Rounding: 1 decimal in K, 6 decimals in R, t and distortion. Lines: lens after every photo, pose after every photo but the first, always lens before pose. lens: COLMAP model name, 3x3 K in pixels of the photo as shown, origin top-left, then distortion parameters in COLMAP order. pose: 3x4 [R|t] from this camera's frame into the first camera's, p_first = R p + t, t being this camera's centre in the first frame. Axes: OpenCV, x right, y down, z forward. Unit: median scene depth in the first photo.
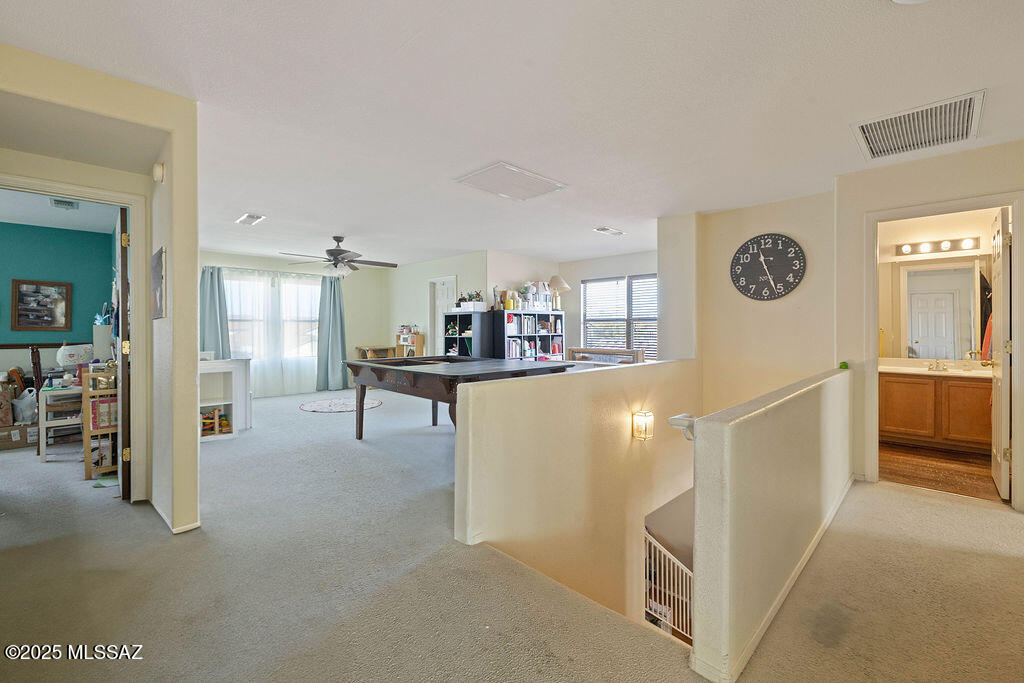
lens RADIAL K [[433.1, 0, 512.1], [0, 433.1, 329.8], [0, 0, 1]] dist [0.000020, -0.000141]
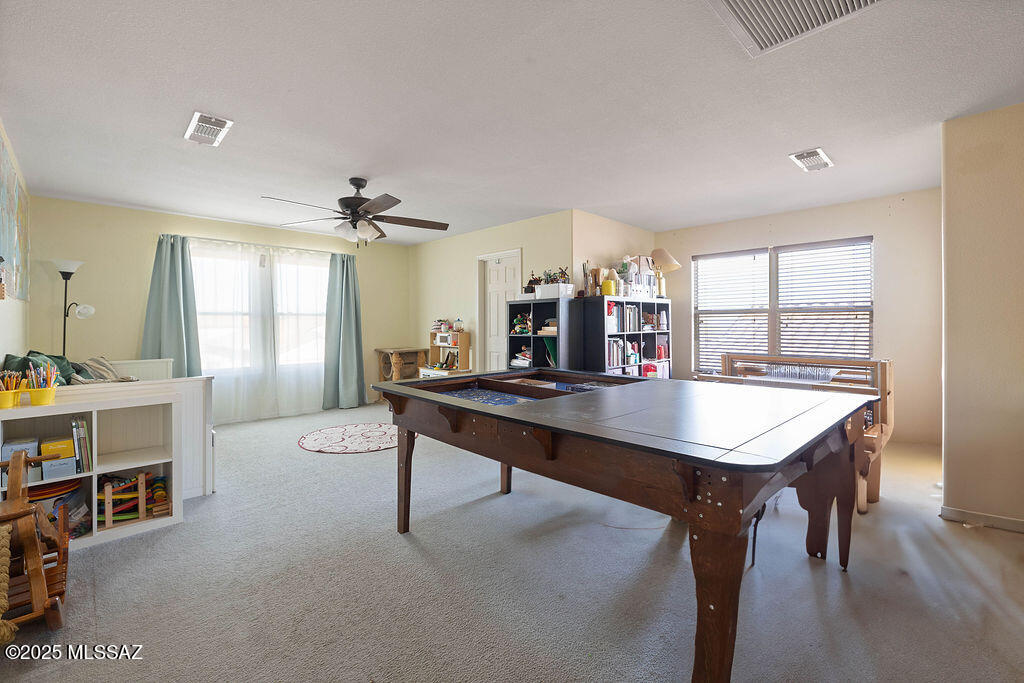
lens RADIAL K [[440.3, 0, 515.2], [0, 440.3, 321.5], [0, 0, 1]] dist [-0.000203, -0.000088]
pose [[0.999928, -0.002828, -0.011674, -0.138125], [0.002727, 0.999959, -0.008649, -0.000708], [0.011698, 0.008616, 0.999894, 0.302904]]
